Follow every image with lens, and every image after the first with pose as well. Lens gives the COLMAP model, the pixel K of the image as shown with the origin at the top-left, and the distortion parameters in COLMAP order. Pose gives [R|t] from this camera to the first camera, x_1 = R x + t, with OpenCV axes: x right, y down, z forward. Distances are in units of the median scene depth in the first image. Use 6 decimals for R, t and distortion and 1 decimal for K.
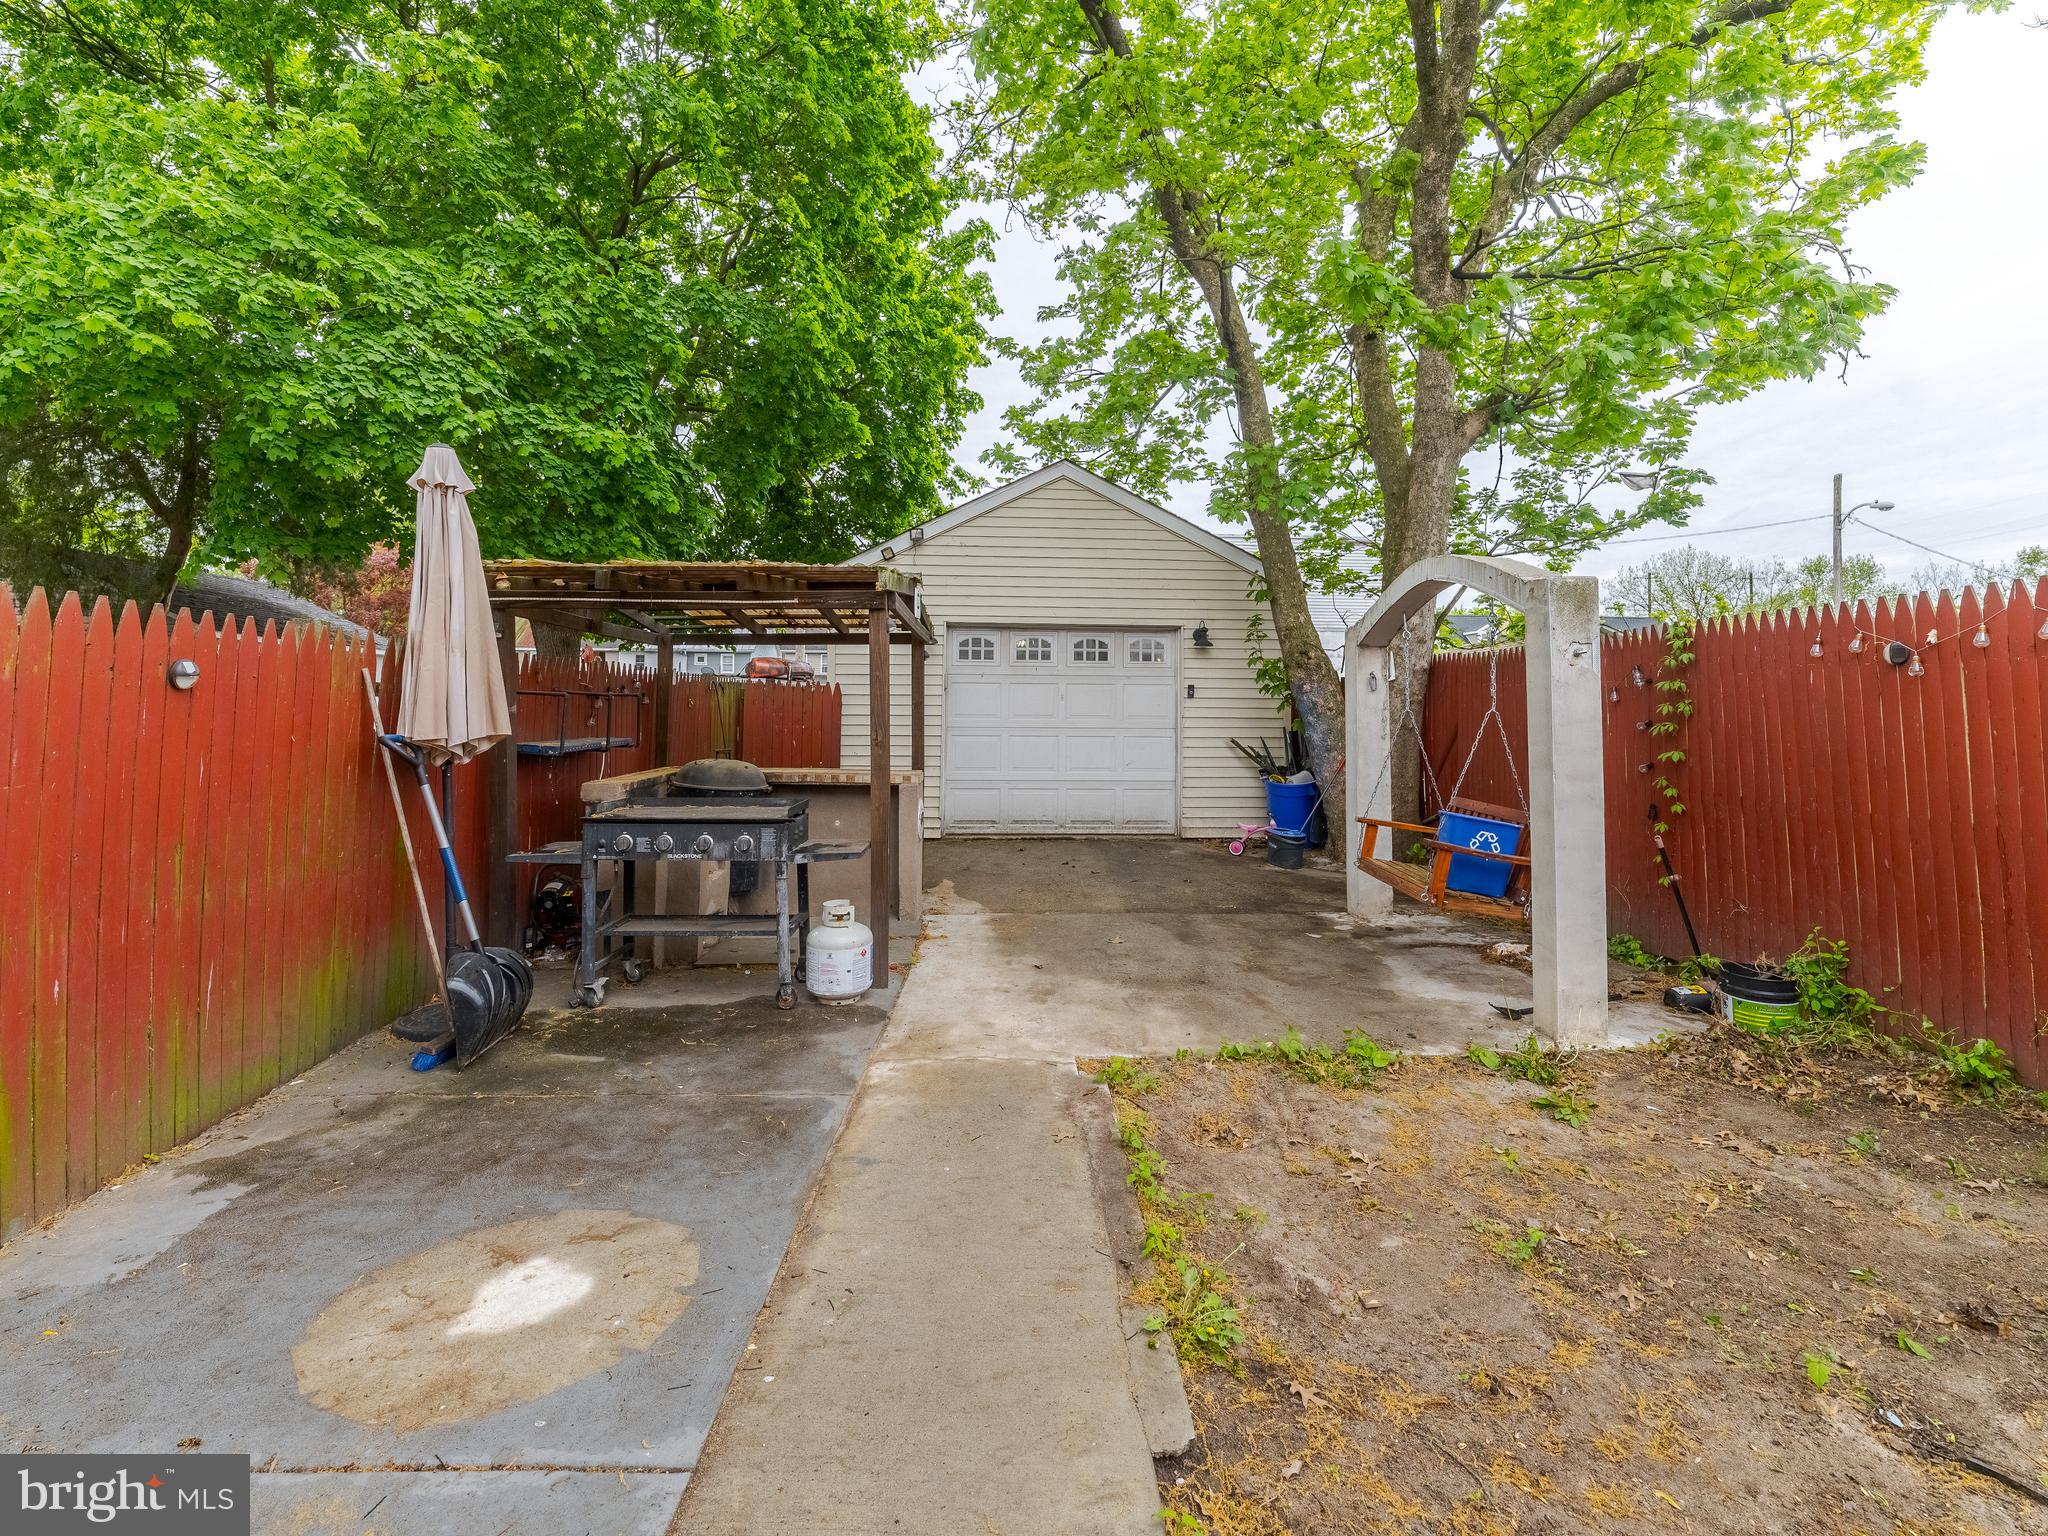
lens RADIAL K [[932.3, 0, 1026.8], [0, 932.3, 677.8], [0, 0, 1]] dist [-0.003395, 0.000977]
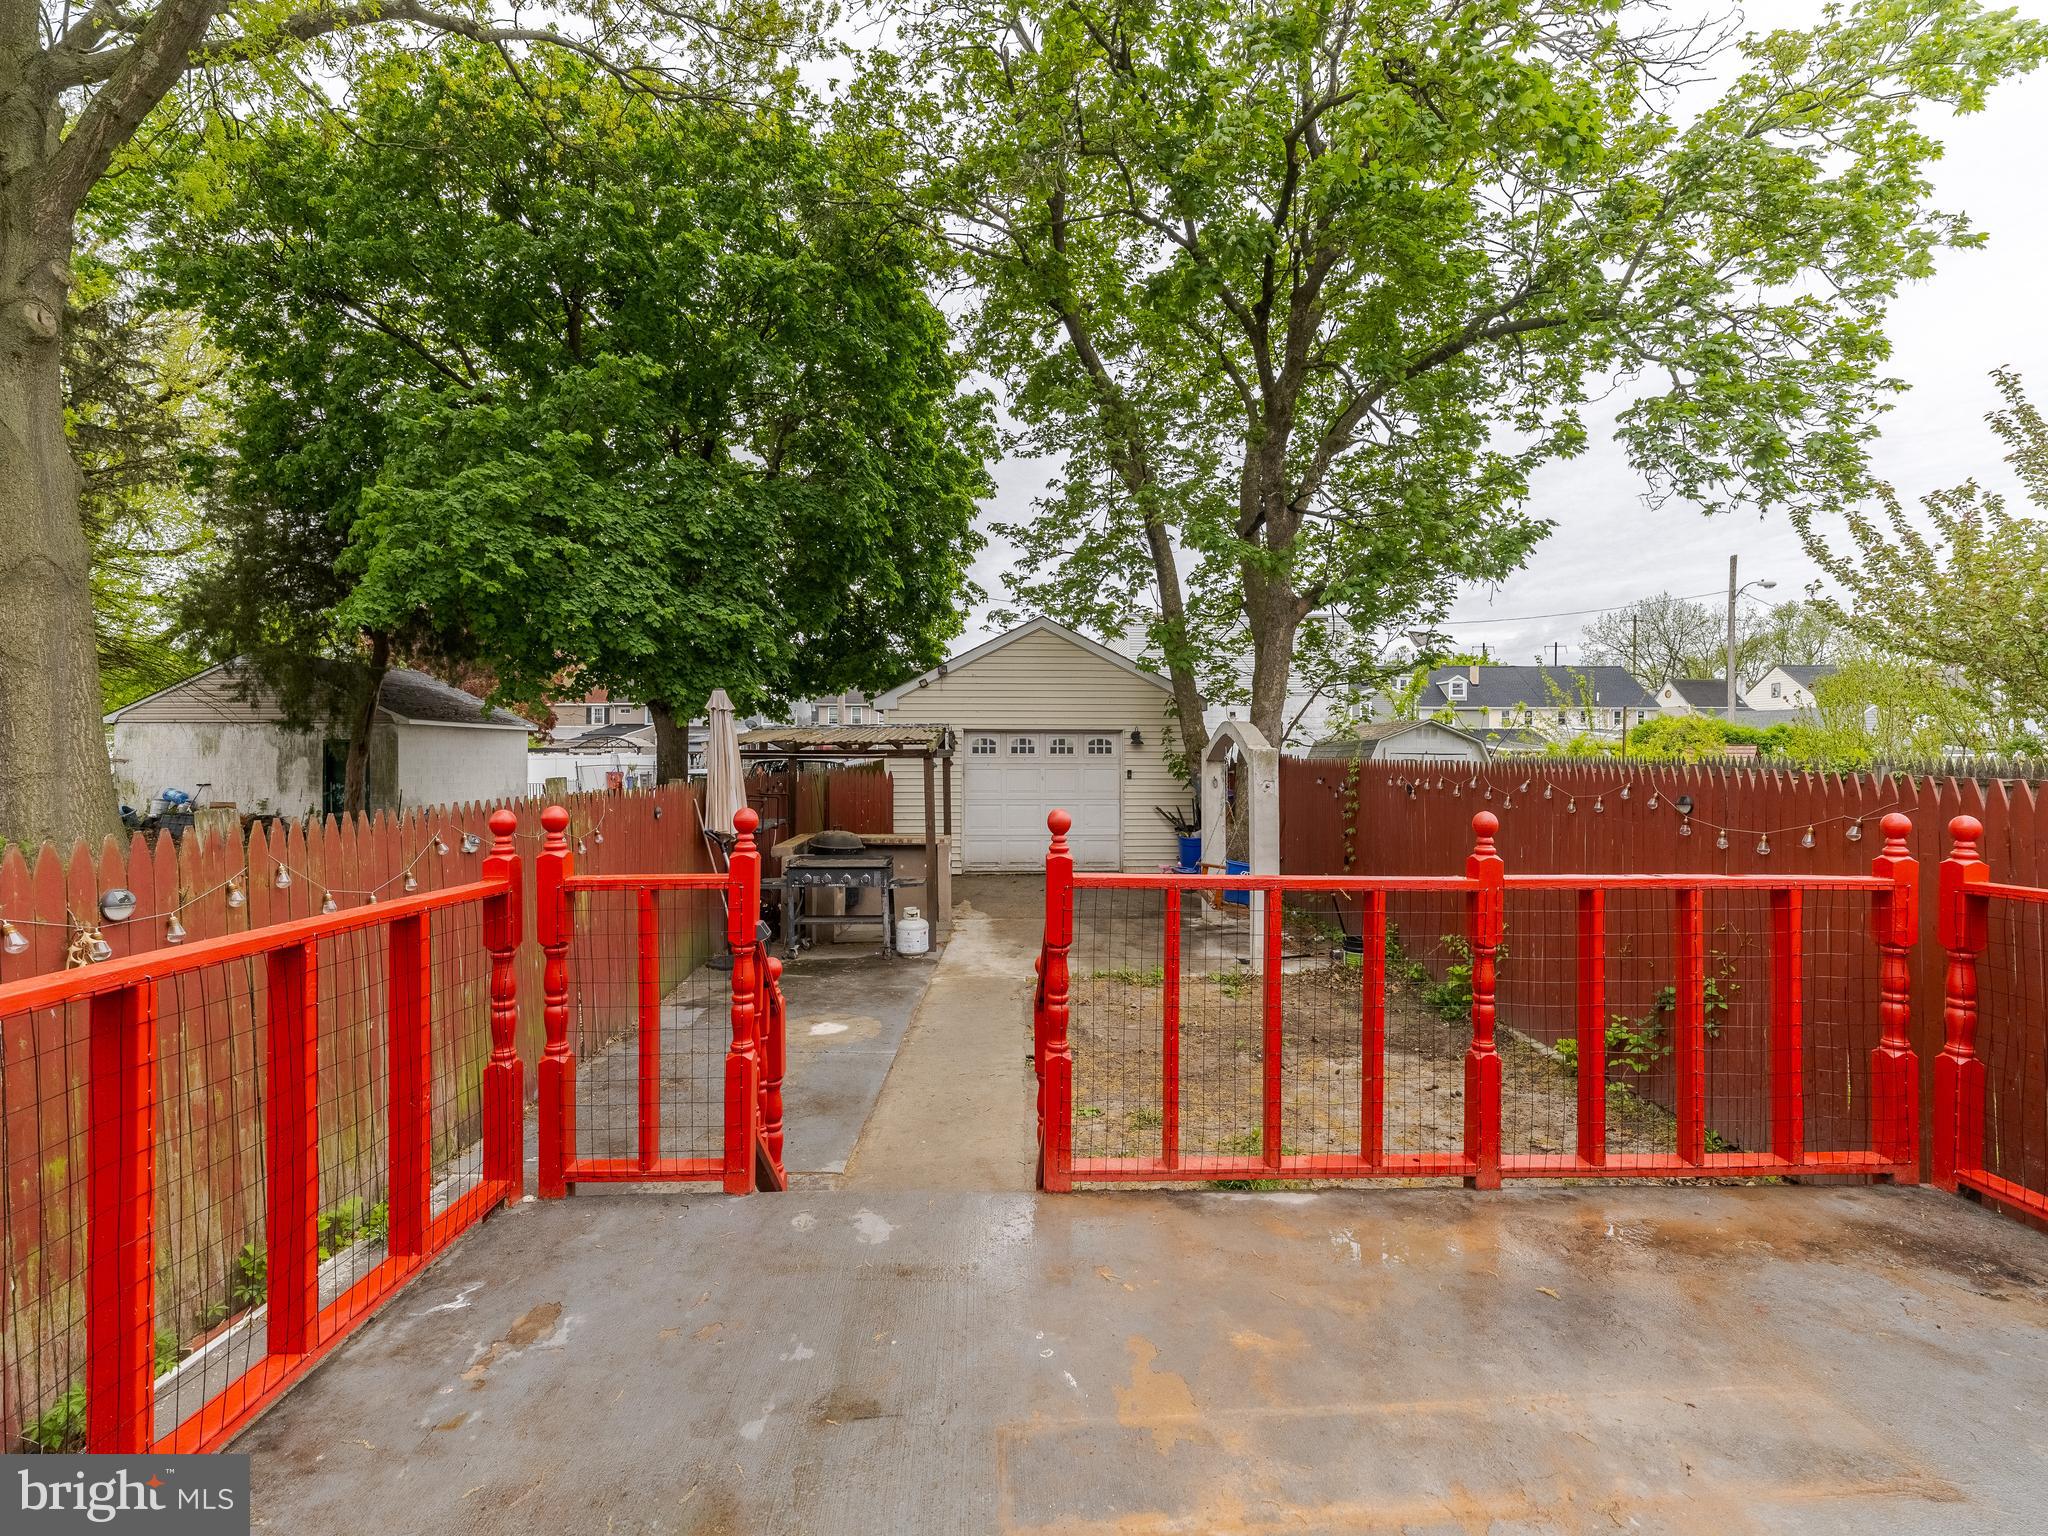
lens RADIAL K [[932.3, 0, 1020.6], [0, 932.3, 763.3], [0, 0, 1]] dist [-0.003395, 0.000977]
pose [[0.999631, -0.009210, -0.025573, 0.041986], [0.010602, 0.998439, 0.054836, -0.086397], [0.025028, -0.055087, 0.998168, -0.479094]]
